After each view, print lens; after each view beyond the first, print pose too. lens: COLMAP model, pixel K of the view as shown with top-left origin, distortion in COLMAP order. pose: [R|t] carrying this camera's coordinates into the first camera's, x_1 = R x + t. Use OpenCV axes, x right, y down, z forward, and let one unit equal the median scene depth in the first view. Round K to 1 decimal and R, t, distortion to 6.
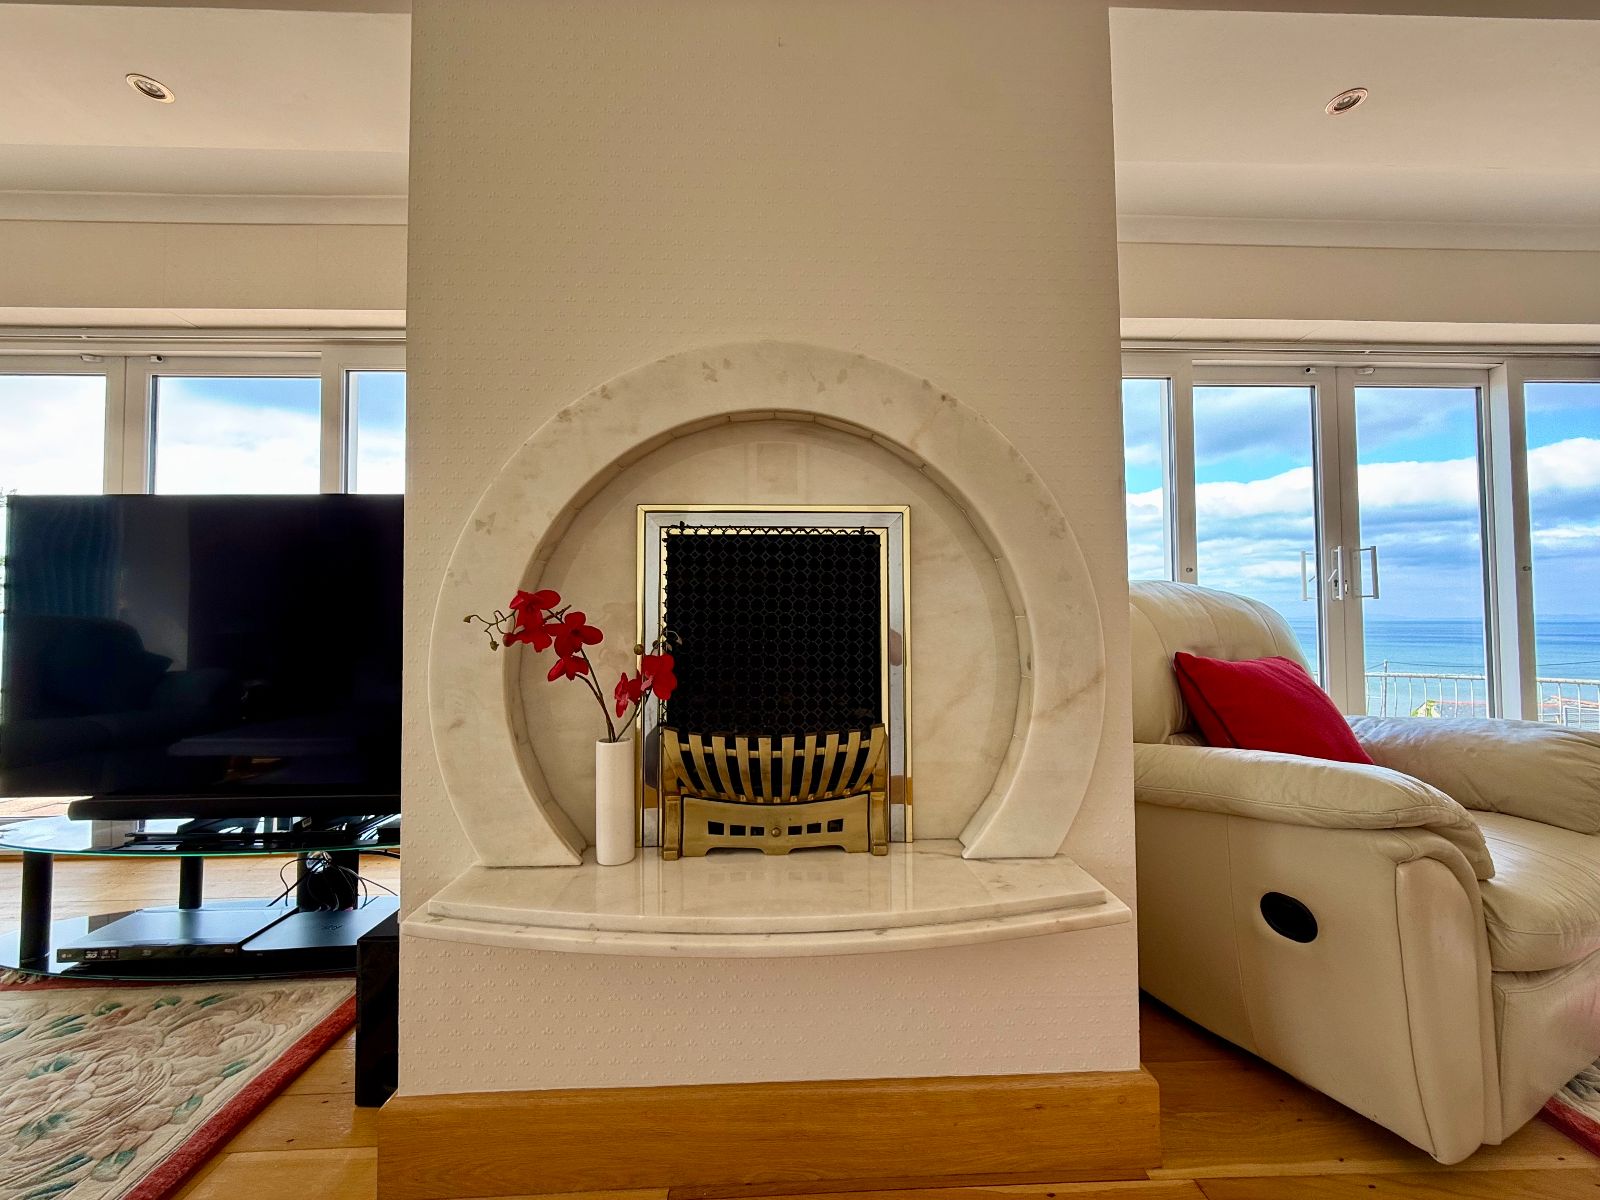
lens RADIAL K [[638.1, 0, 803.7], [0, 638.1, 597.0], [0, 0, 1]] dist [-0.000732, 0.000139]
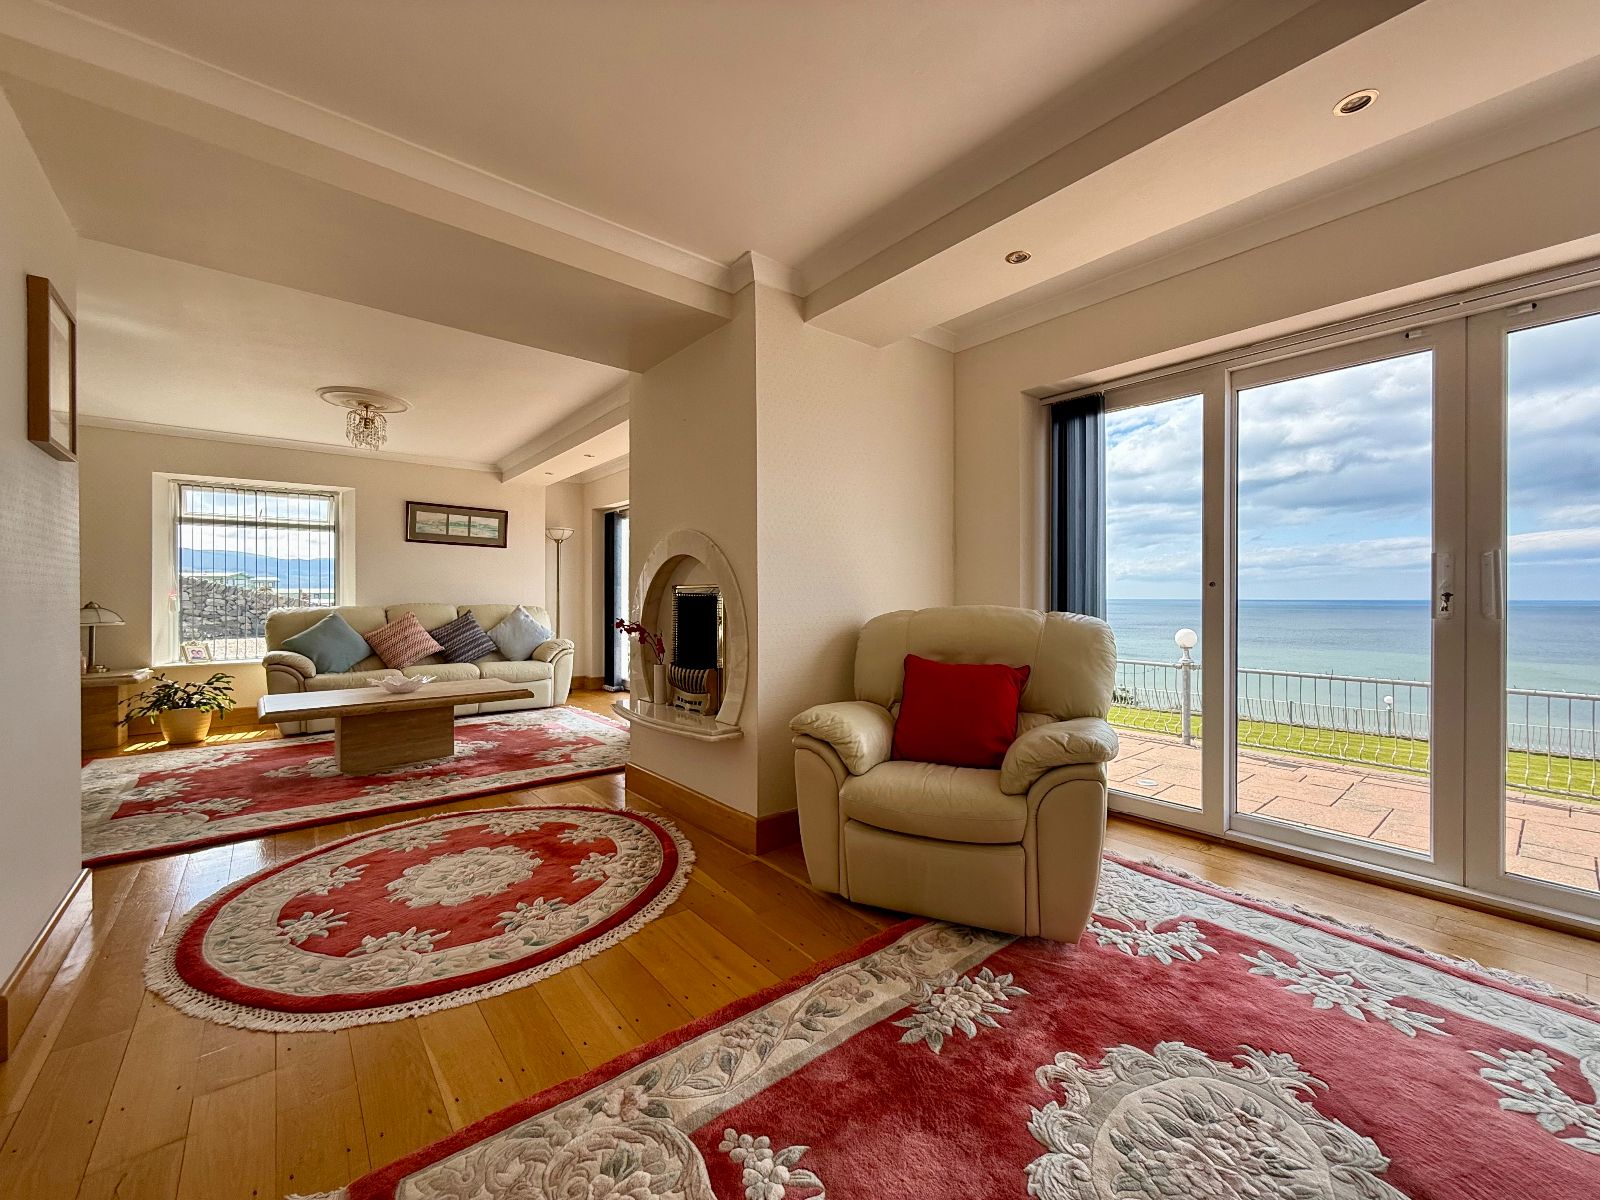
lens RADIAL K [[638.1, 0, 800.7], [0, 638.1, 595.5], [0, 0, 1]] dist [-0.000732, 0.000139]
pose [[0.609604, 0.004749, -0.792692, 2.385813], [0.025330, 0.999355, 0.025466, -0.157667], [0.792302, -0.035603, 0.609090, -0.303128]]
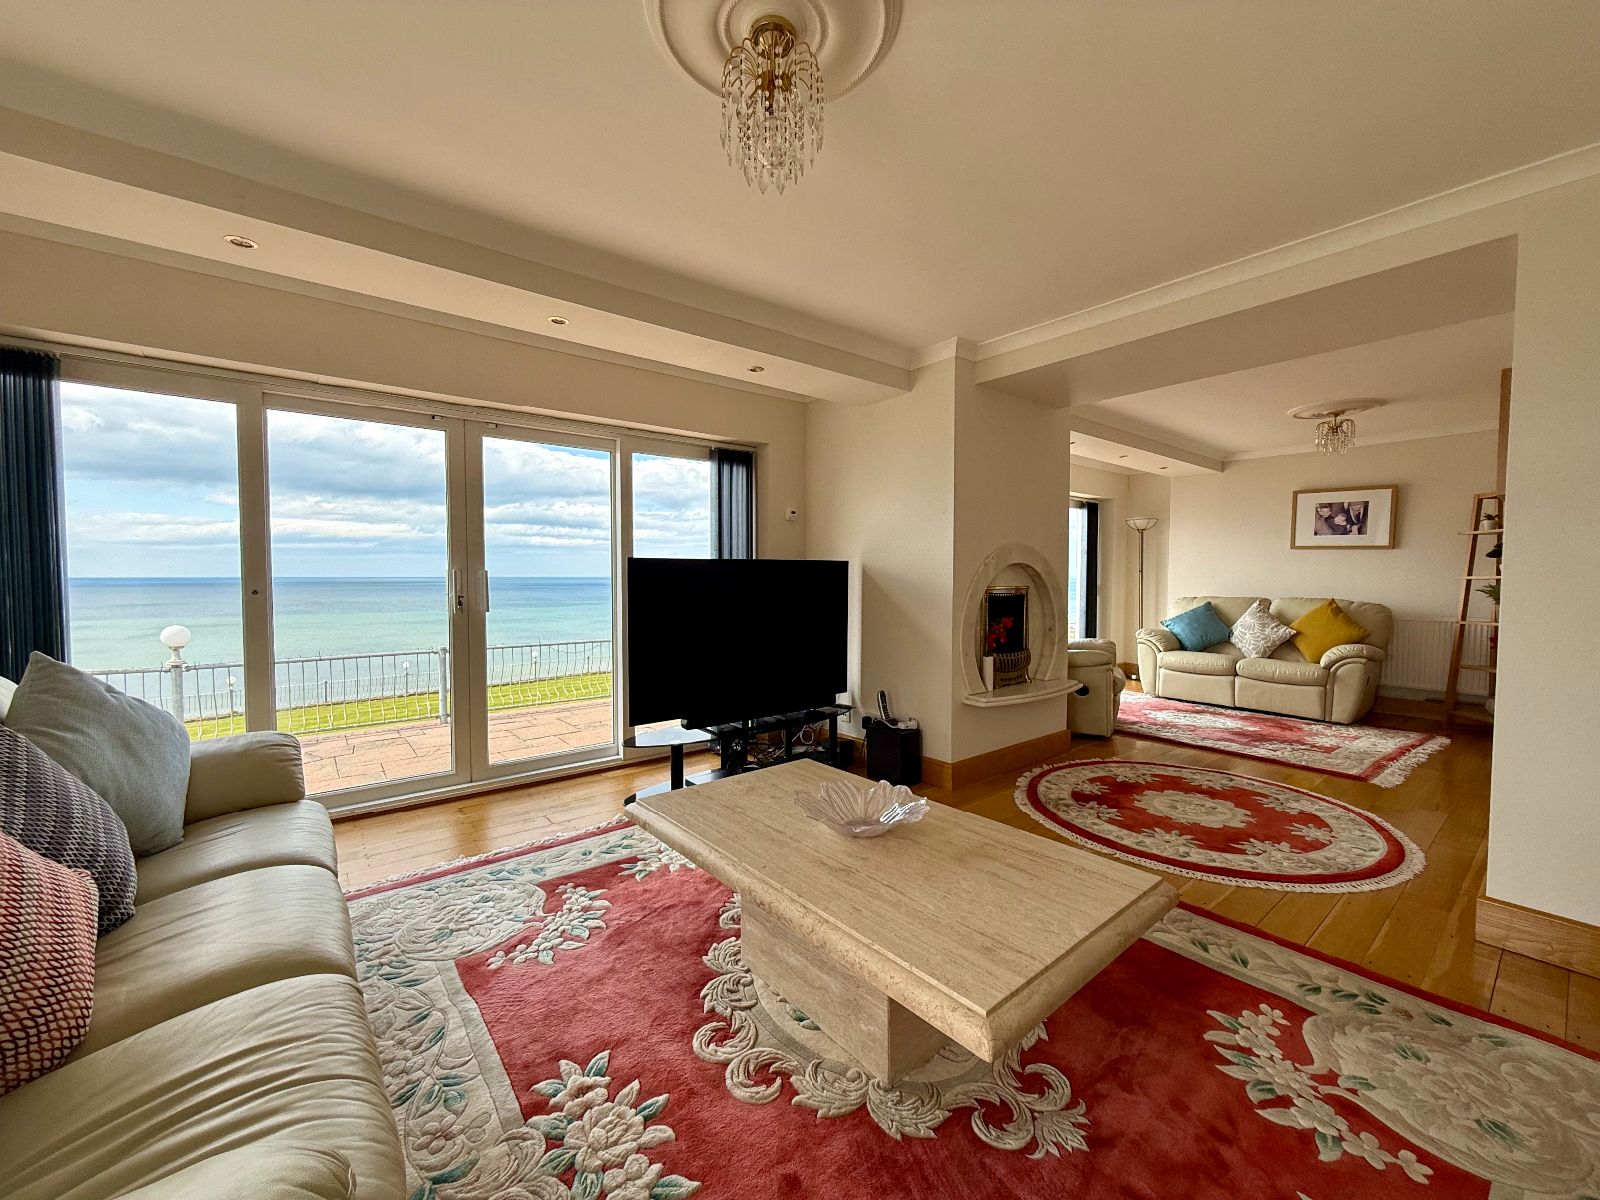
lens RADIAL K [[638.1, 0, 803.7], [0, 638.1, 597.1], [0, 0, 1]] dist [-0.000732, 0.000139]
pose [[0.801062, -0.013534, 0.598429, -2.978924], [-0.028579, 0.997740, 0.060820, -0.266166], [-0.597899, -0.065823, 0.798864, -1.088894]]
